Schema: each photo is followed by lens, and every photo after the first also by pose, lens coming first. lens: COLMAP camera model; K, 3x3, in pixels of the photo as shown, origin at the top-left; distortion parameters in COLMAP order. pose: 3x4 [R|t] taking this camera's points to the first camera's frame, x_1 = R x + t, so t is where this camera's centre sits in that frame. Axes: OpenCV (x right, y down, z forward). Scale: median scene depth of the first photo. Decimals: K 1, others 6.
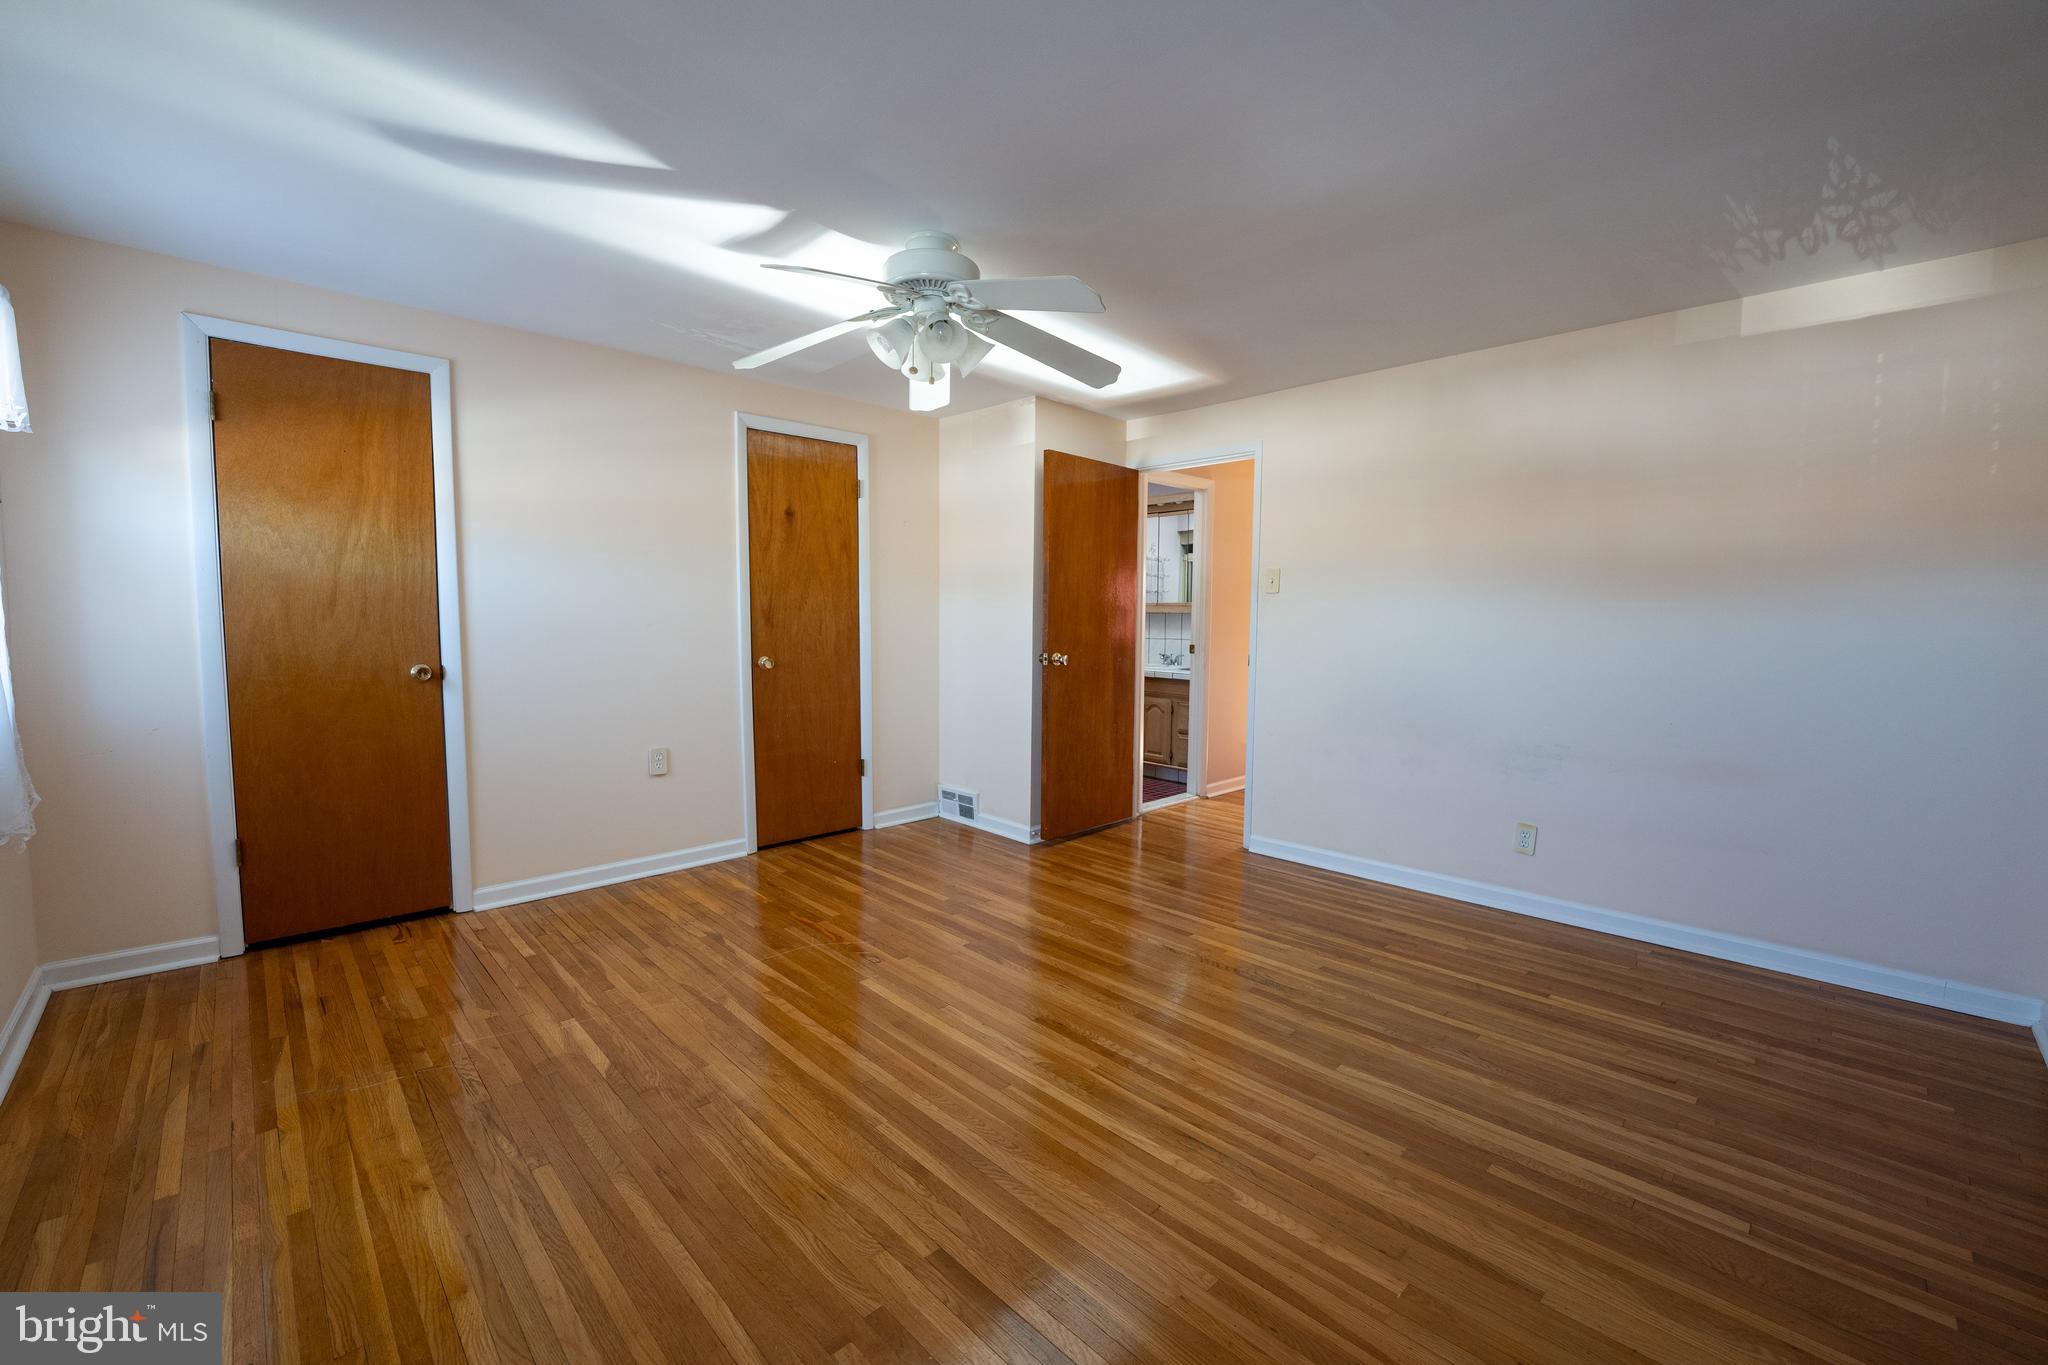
lens RADIAL K [[837.7, 0, 1024.0], [0, 837.7, 682.5], [0, 0, 1]] dist [-0.024568, 0.000035]
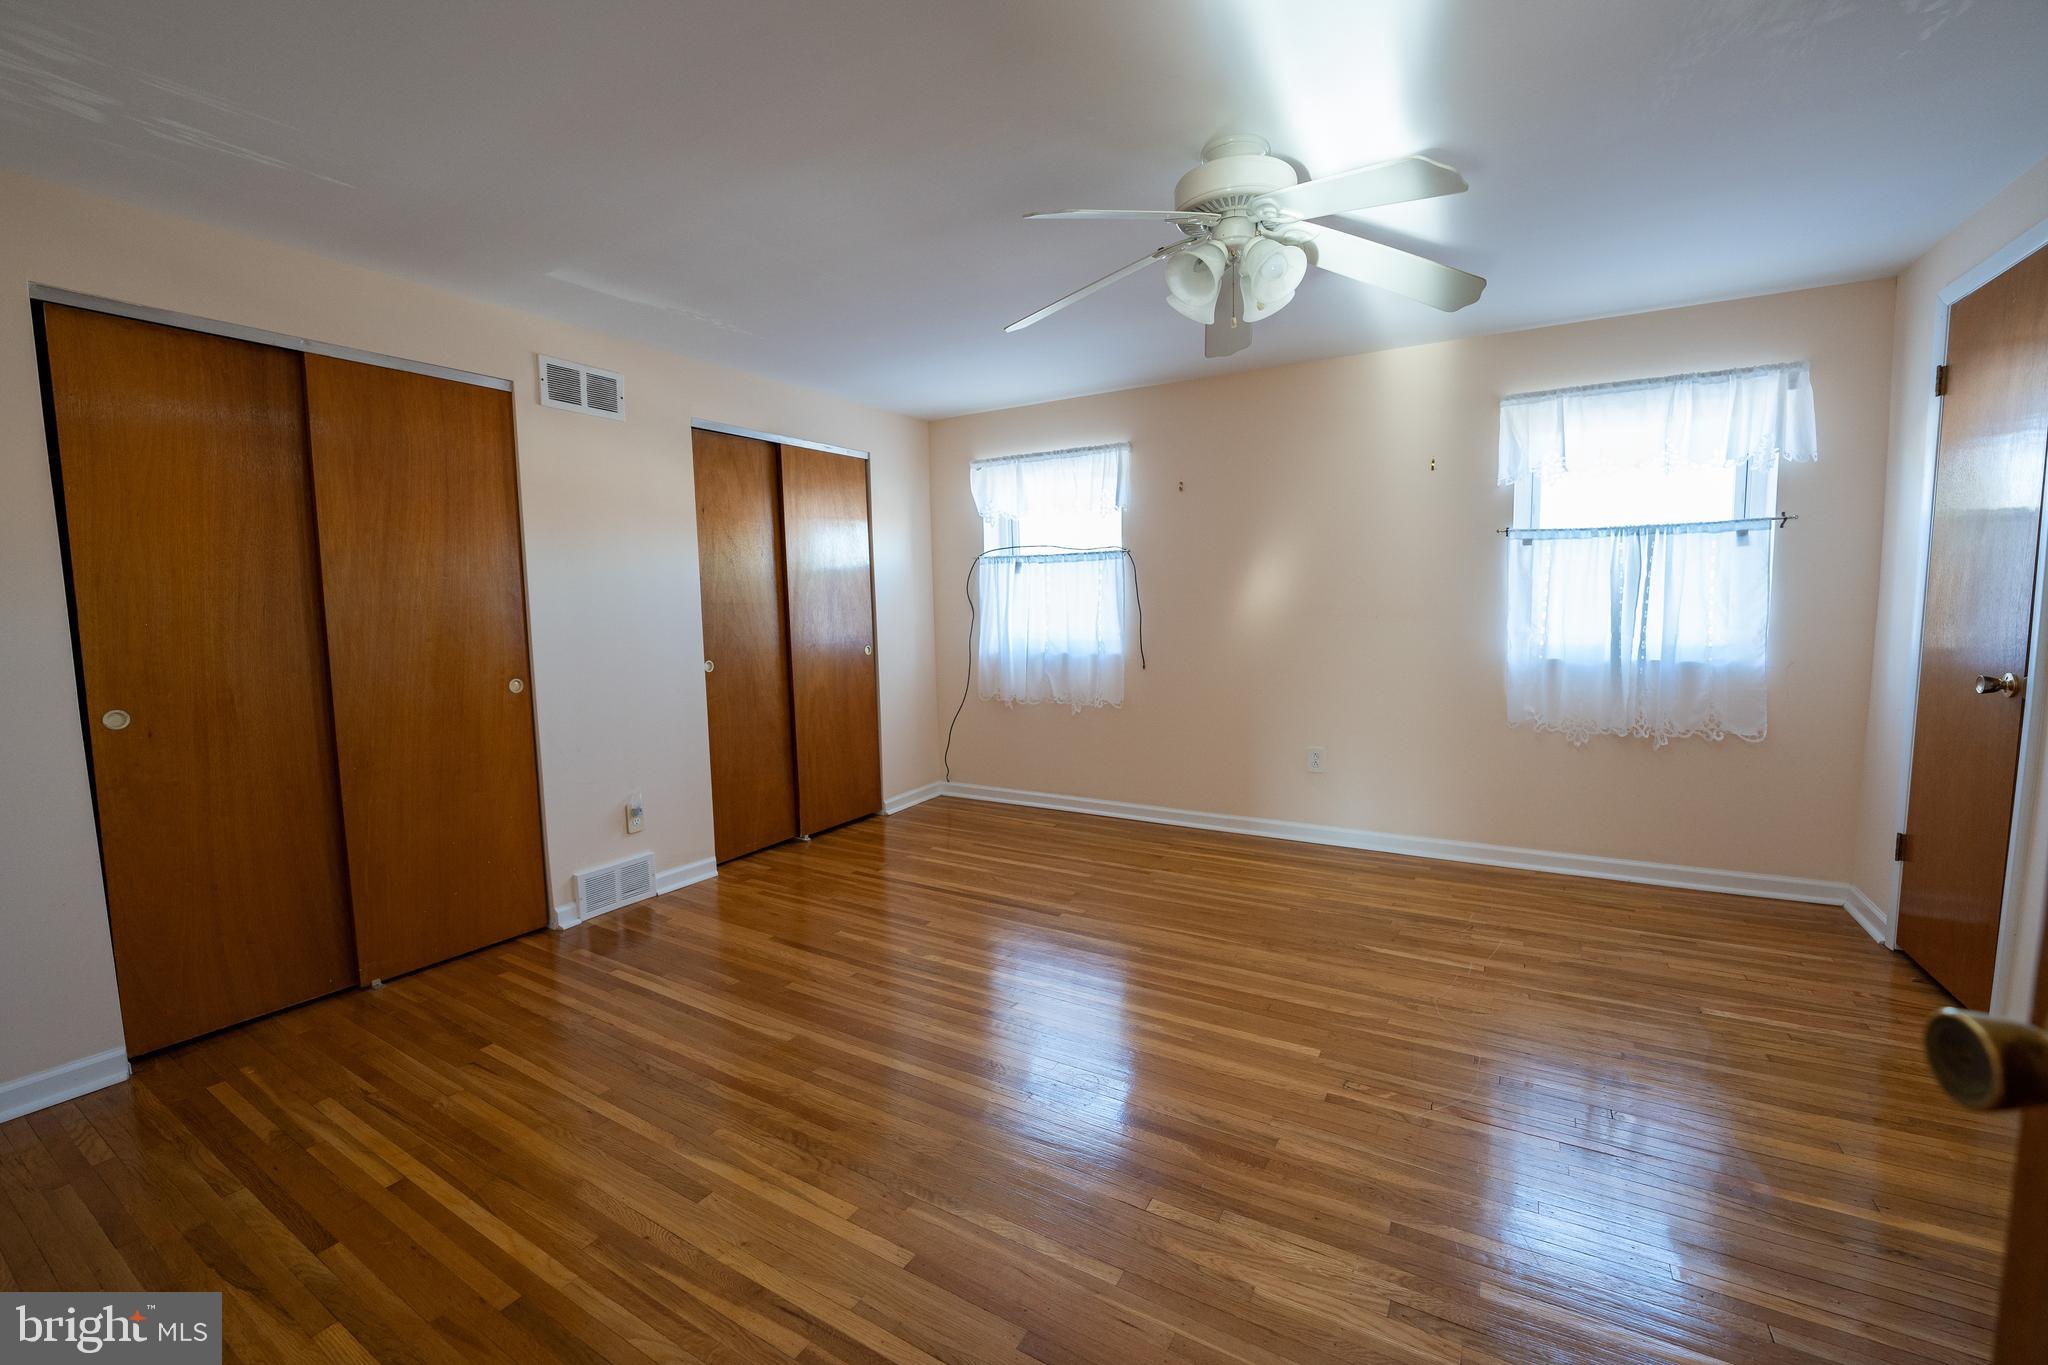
lens RADIAL K [[837.7, 0, 1024.0], [0, 837.7, 682.5], [0, 0, 1]] dist [-0.024568, 0.000035]
pose [[-0.965027, 0.034774, -0.259833, 0.323958], [-0.010004, 0.985556, 0.169055, -0.155385], [0.261959, 0.165742, -0.950740, 1.847121]]
